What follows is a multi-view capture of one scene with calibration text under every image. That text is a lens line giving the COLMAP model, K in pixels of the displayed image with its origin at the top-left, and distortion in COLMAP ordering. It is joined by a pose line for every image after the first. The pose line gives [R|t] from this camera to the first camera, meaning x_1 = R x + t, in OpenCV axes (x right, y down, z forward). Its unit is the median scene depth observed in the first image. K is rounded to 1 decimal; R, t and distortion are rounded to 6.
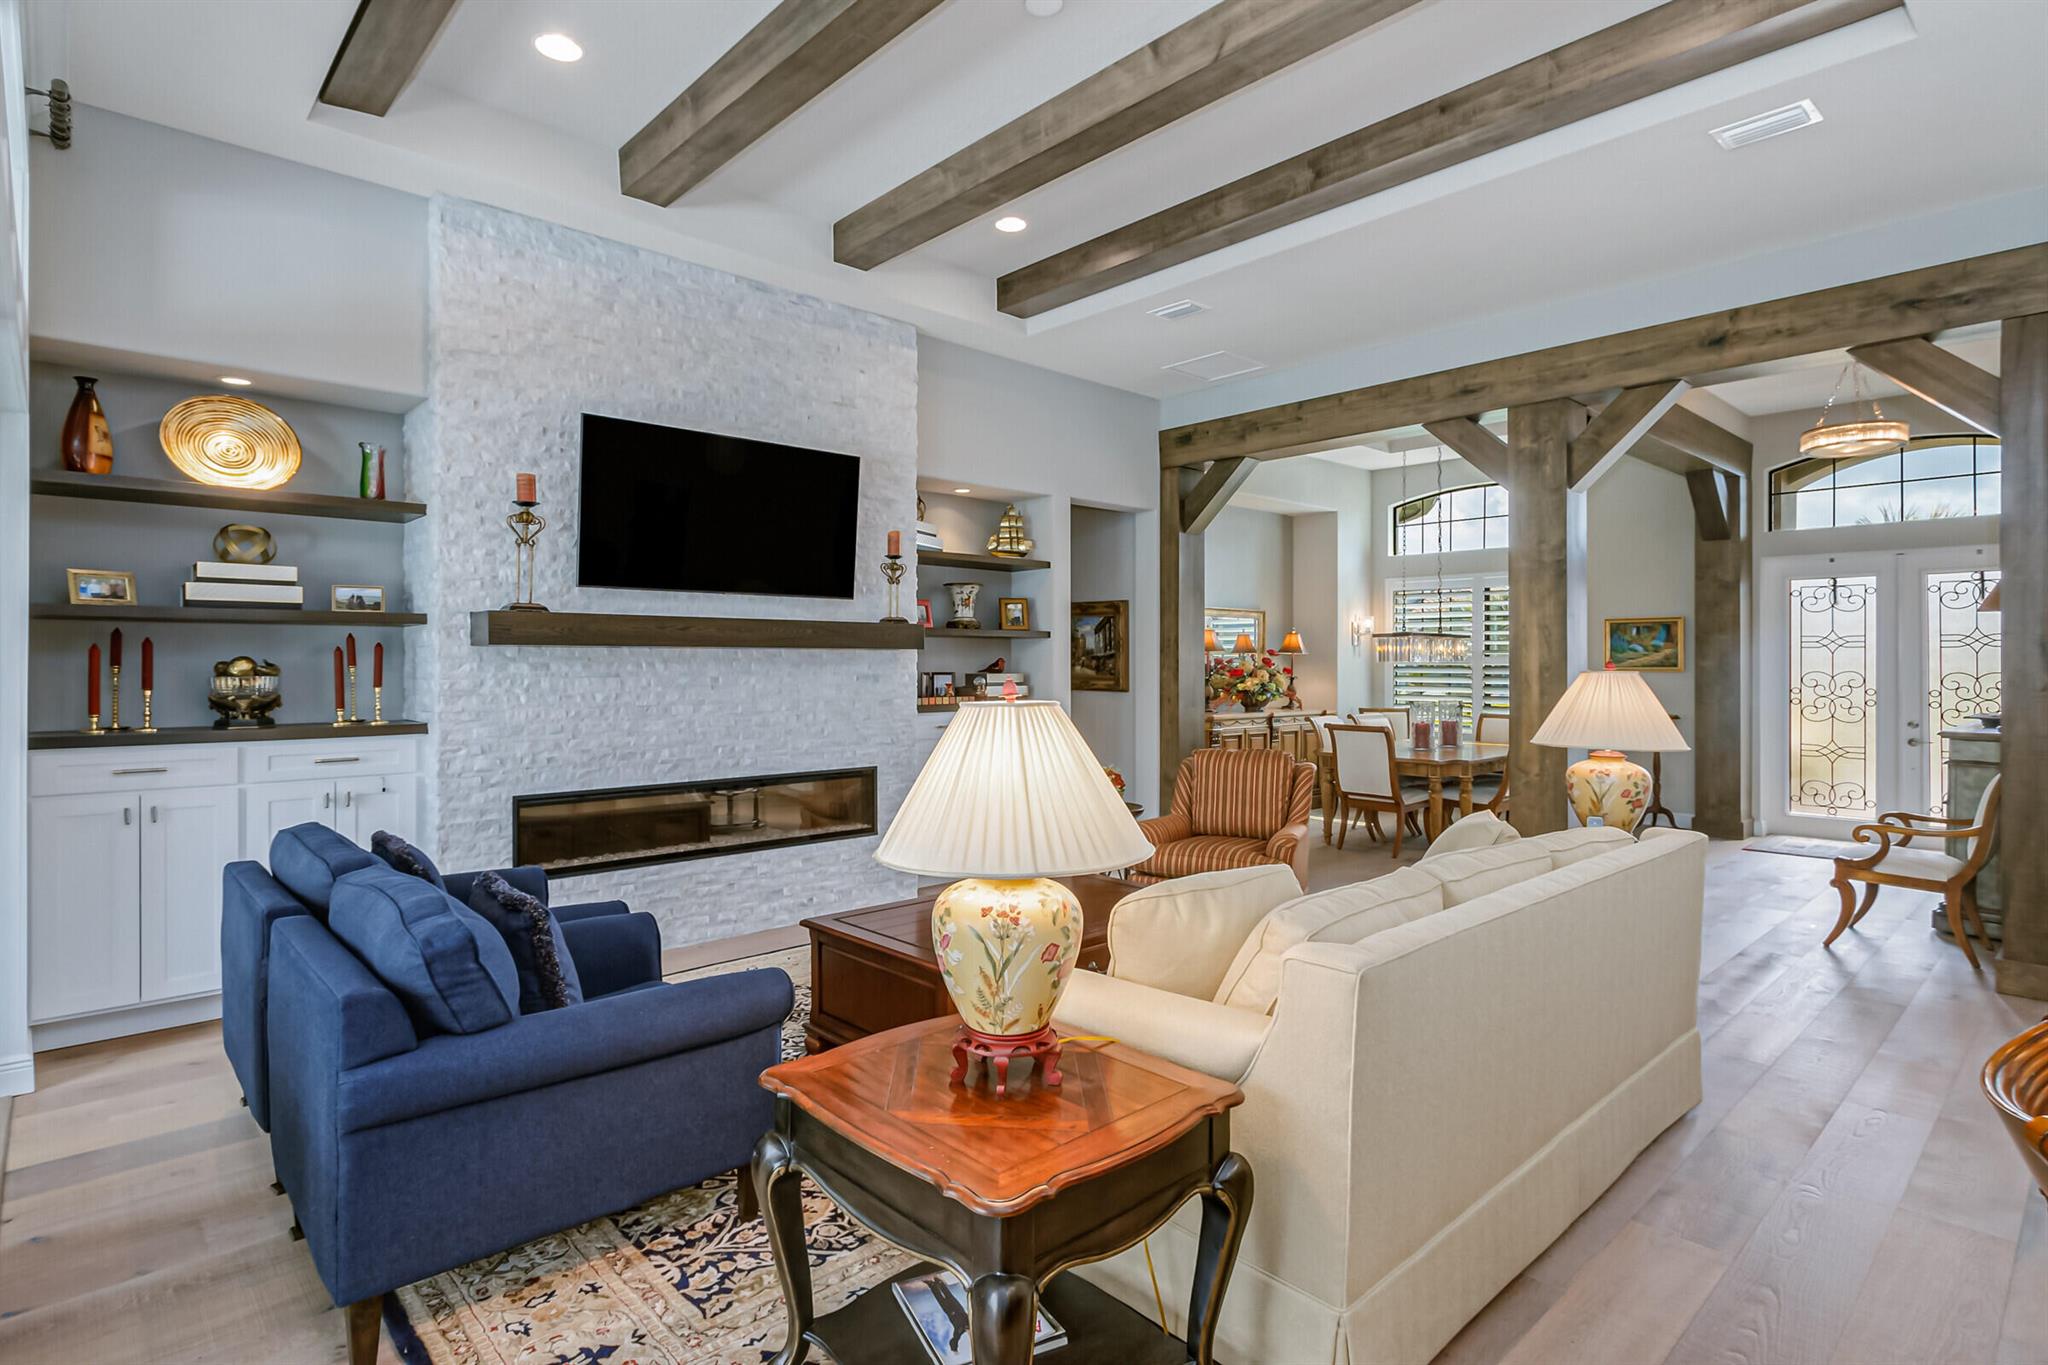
lens RADIAL K [[997.0, 0, 1021.9], [0, 997.0, 661.8], [0, 0, 1]] dist [0.002849, -0.000334]
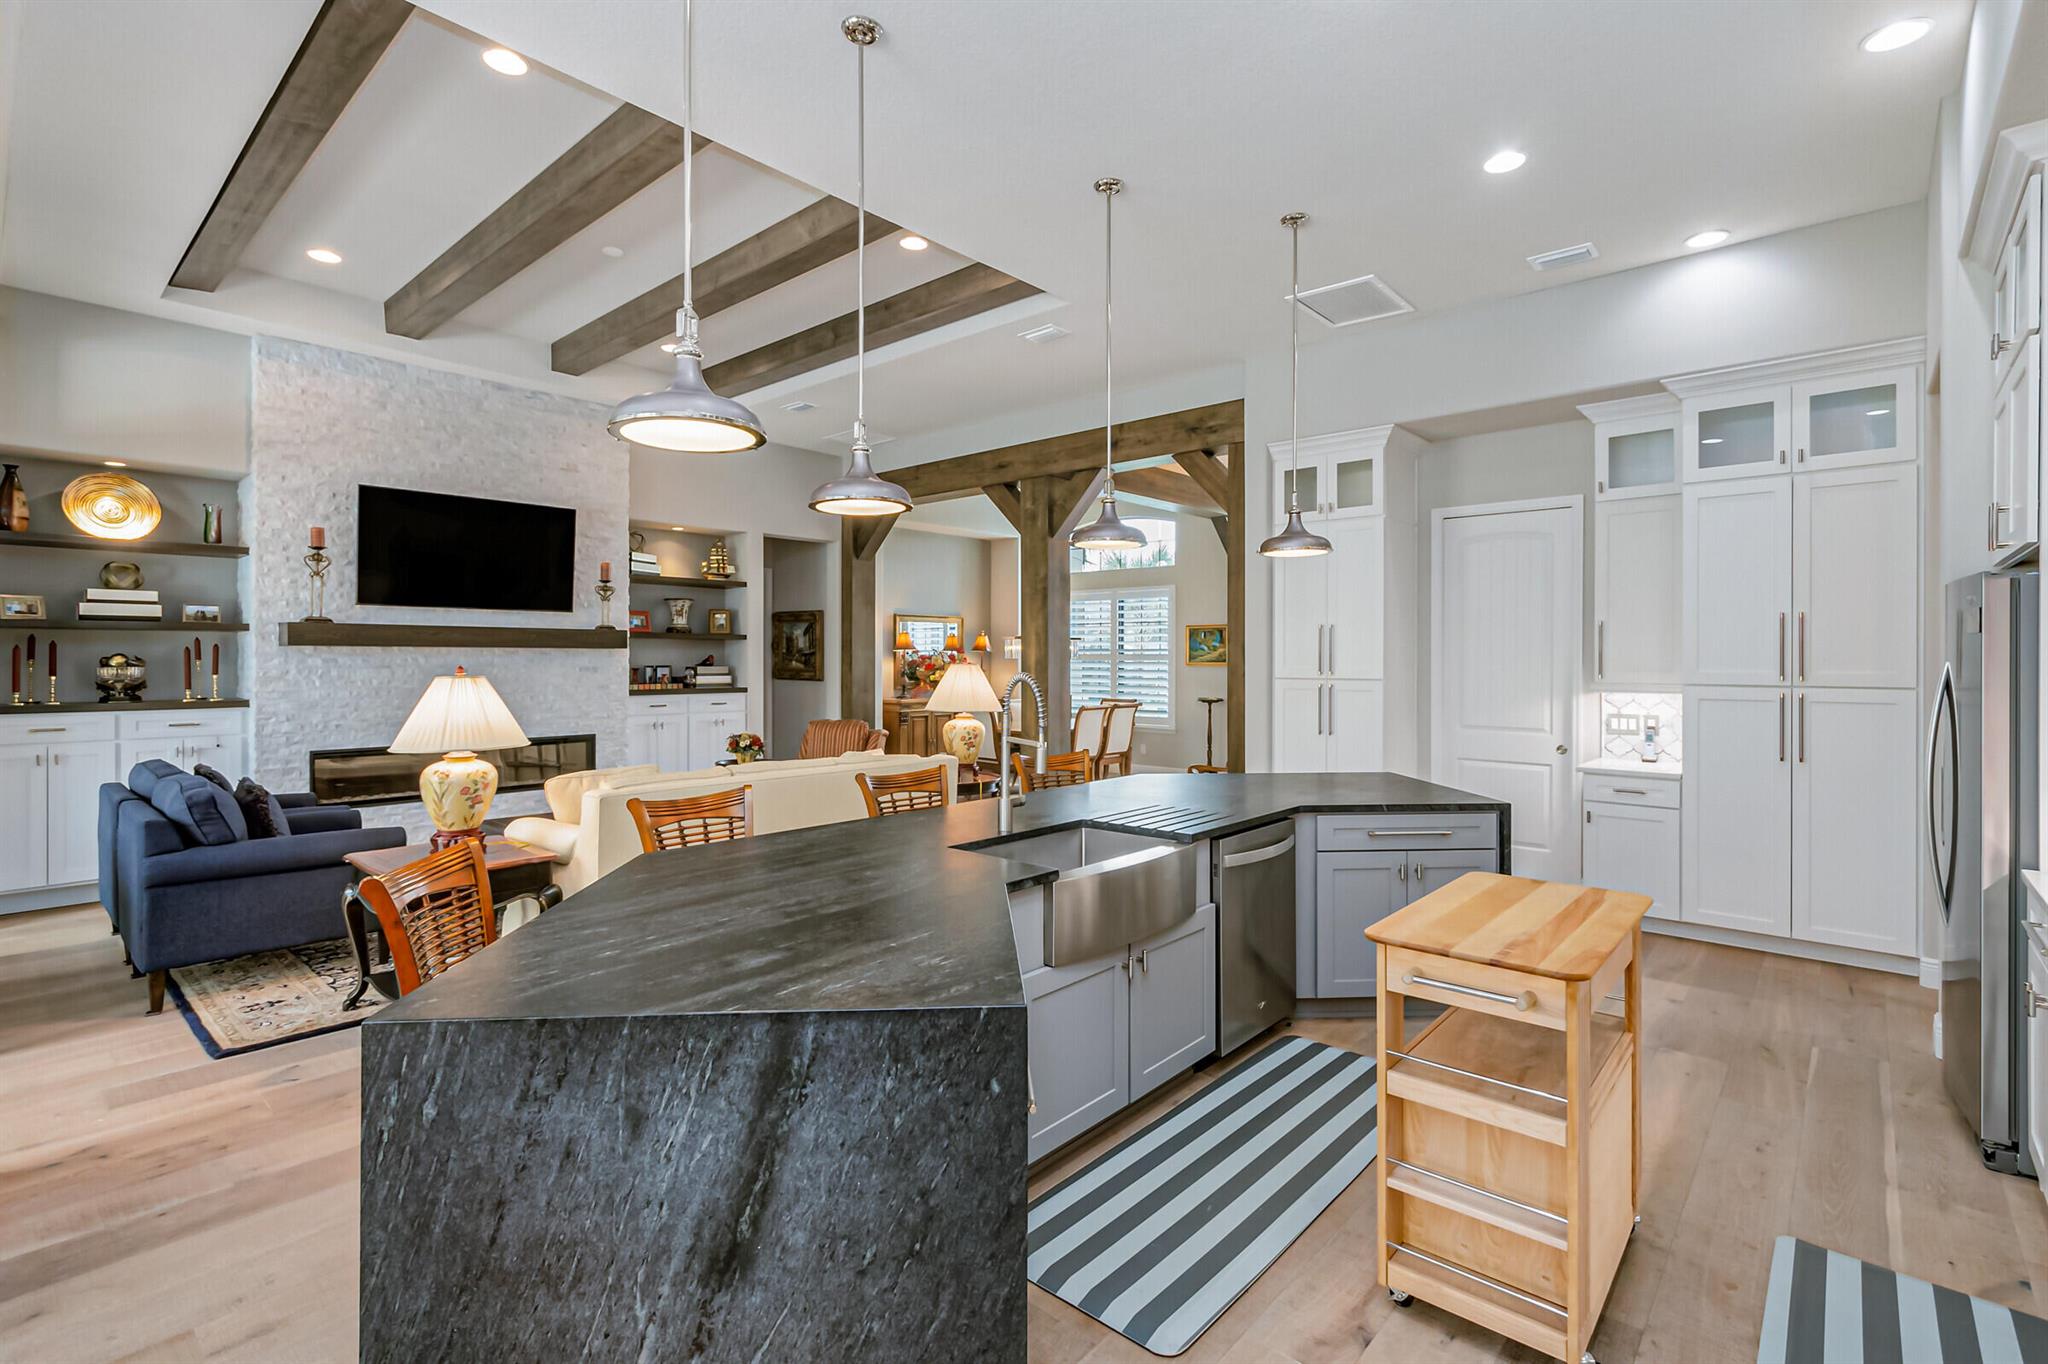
lens RADIAL K [[1054.4, 0, 1023.0], [0, 1054.4, 657.9], [0, 0, 1]] dist [-0.003964, -0.001167]
pose [[0.999770, 0.001024, 0.021438, 0.479209], [-0.001014, 0.999999, -0.000490, 0.000660], [-0.021438, 0.000468, 0.999770, -0.531126]]
